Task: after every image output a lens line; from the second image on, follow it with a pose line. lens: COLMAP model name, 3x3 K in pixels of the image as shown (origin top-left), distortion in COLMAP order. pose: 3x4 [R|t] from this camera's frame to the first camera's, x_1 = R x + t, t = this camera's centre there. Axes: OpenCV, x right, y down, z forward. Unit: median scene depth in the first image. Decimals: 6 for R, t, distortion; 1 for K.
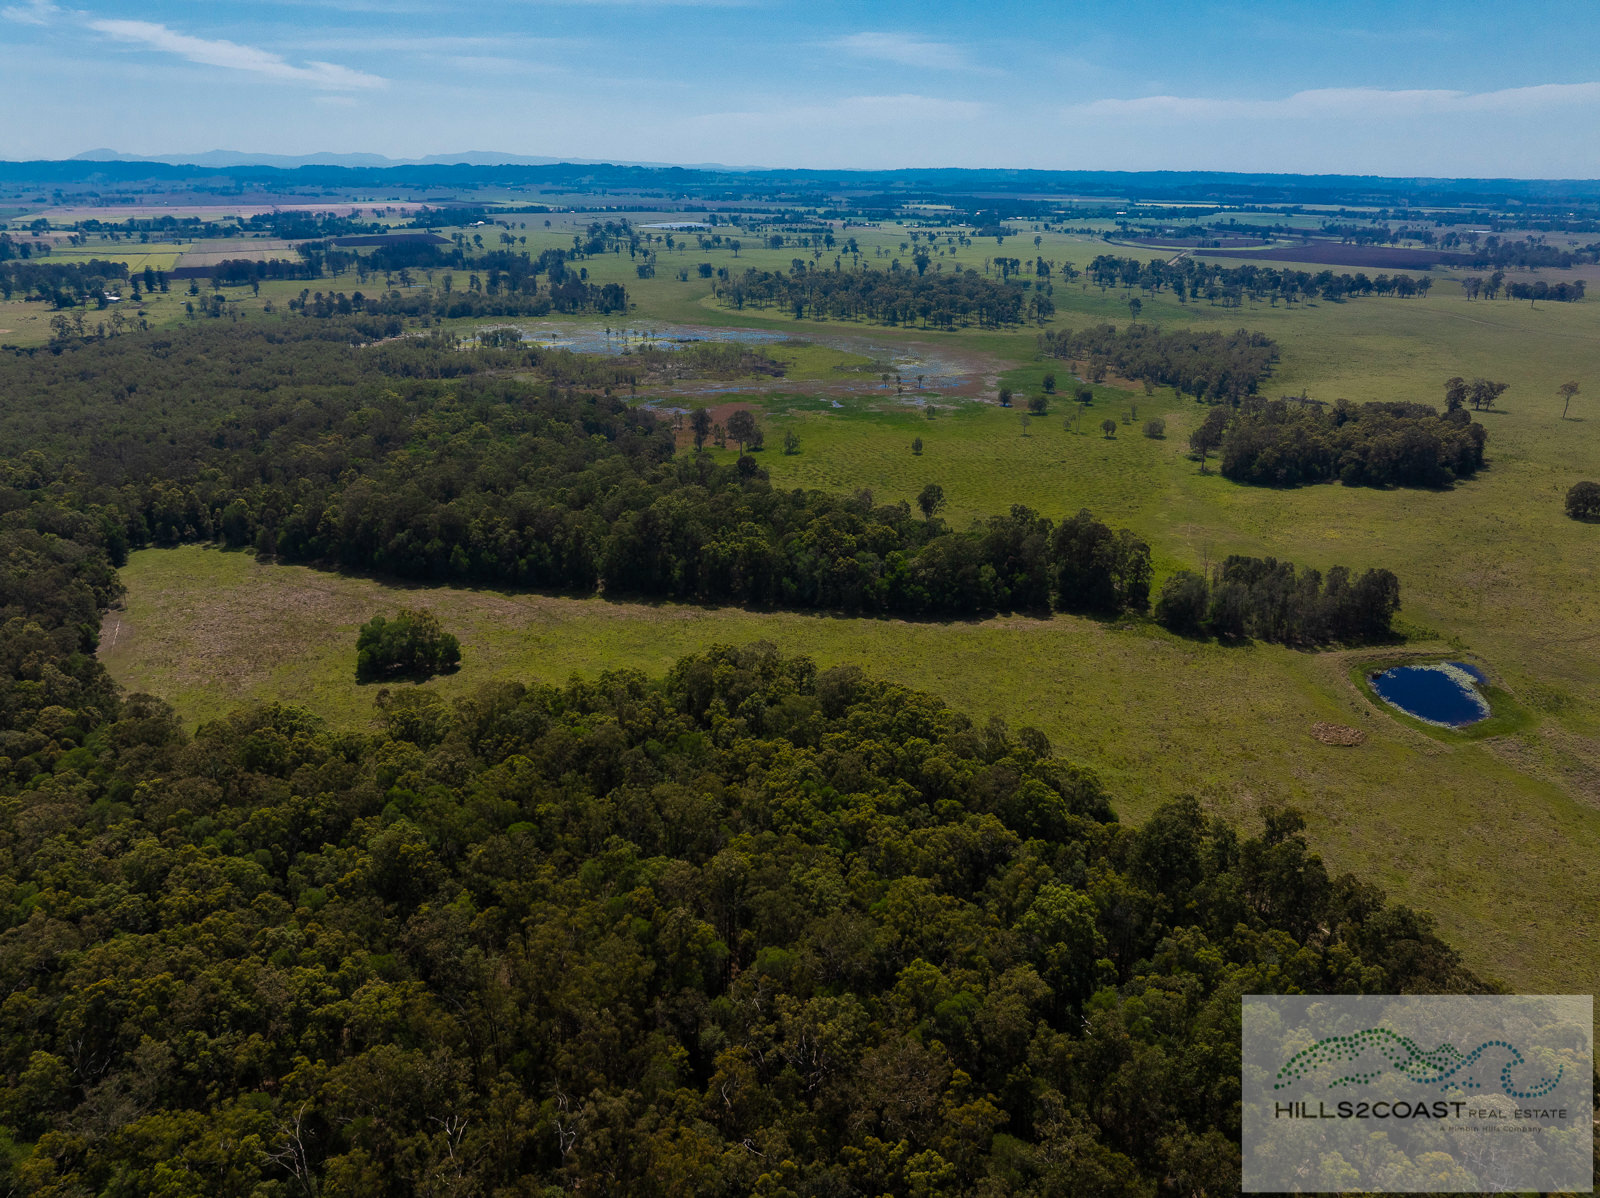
lens RADIAL K [[1146.8, 0, 801.9], [0, 1146.8, 593.3], [0, 0, 1]] dist [-0.043695, 0.017775]
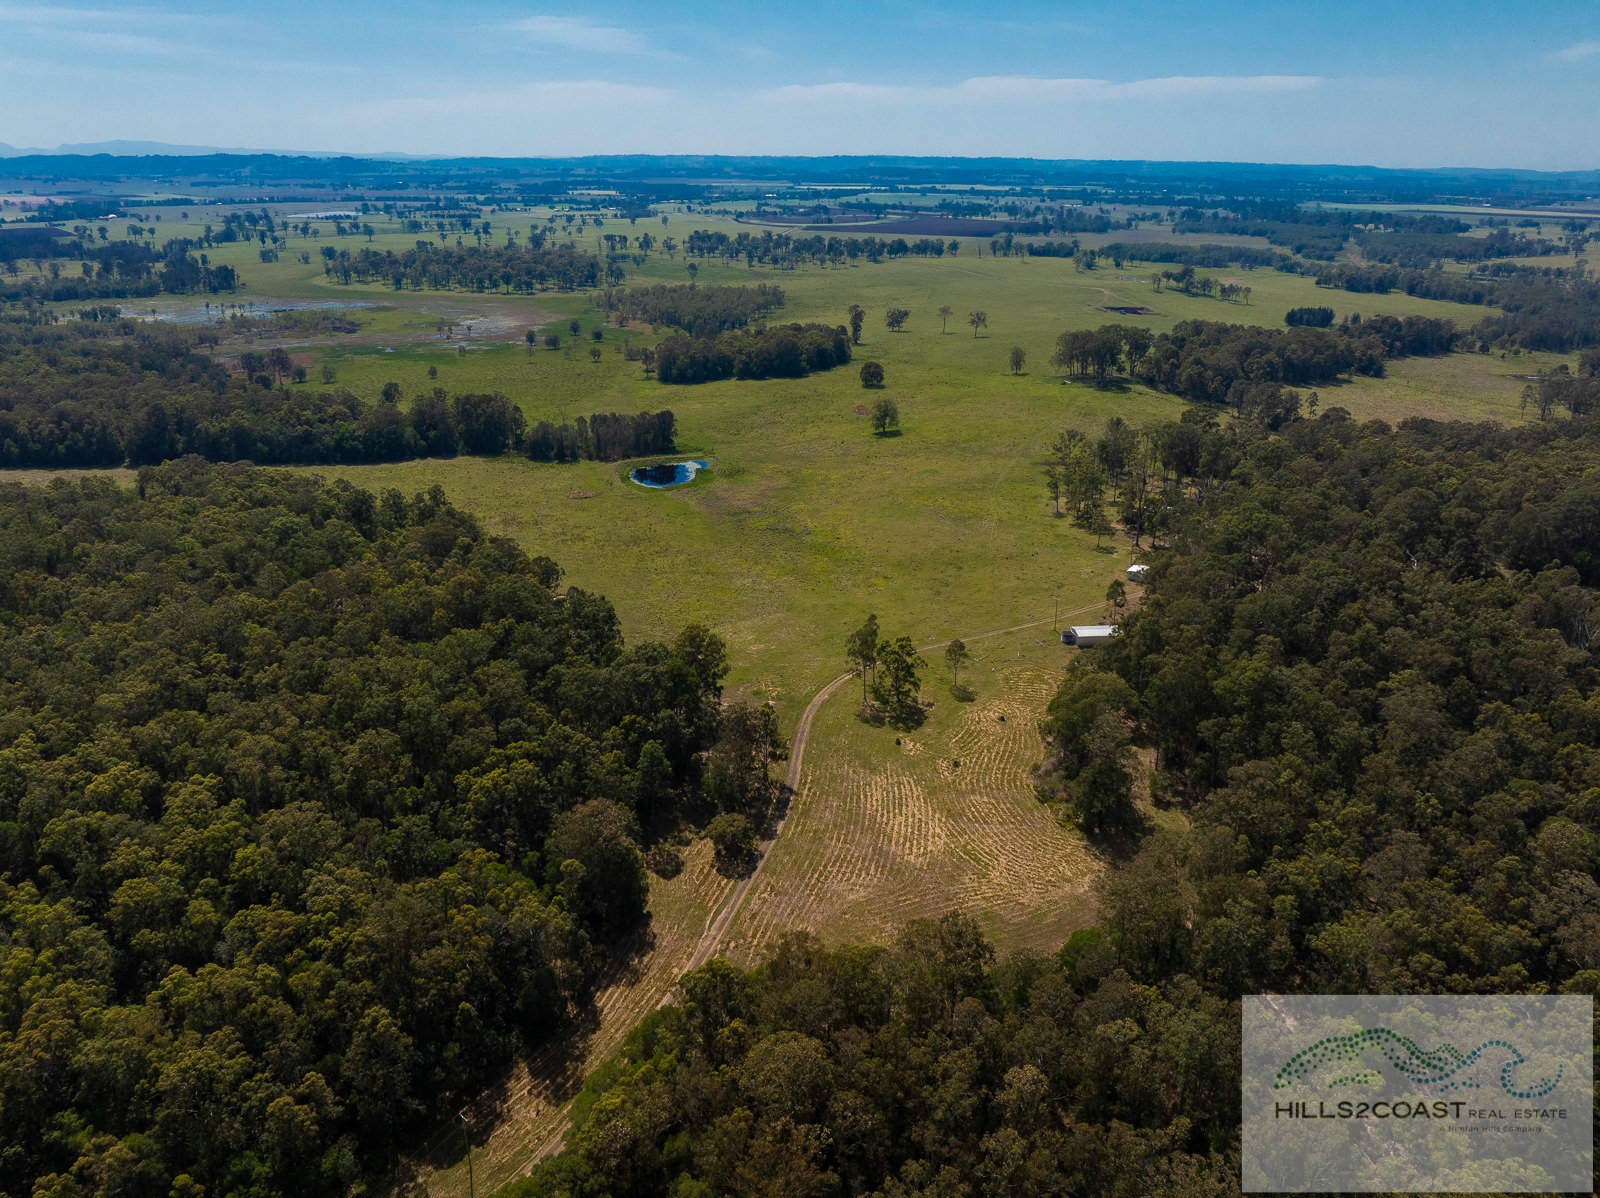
lens RADIAL K [[1146.8, 0, 799.2], [0, 1146.8, 609.6], [0, 0, 1]] dist [-0.043695, 0.017775]
pose [[0.970382, -0.090927, 0.223811, 0.055436], [0.085772, 0.995779, 0.032665, 0.037525], [-0.225836, -0.012501, 0.974085, -0.097461]]
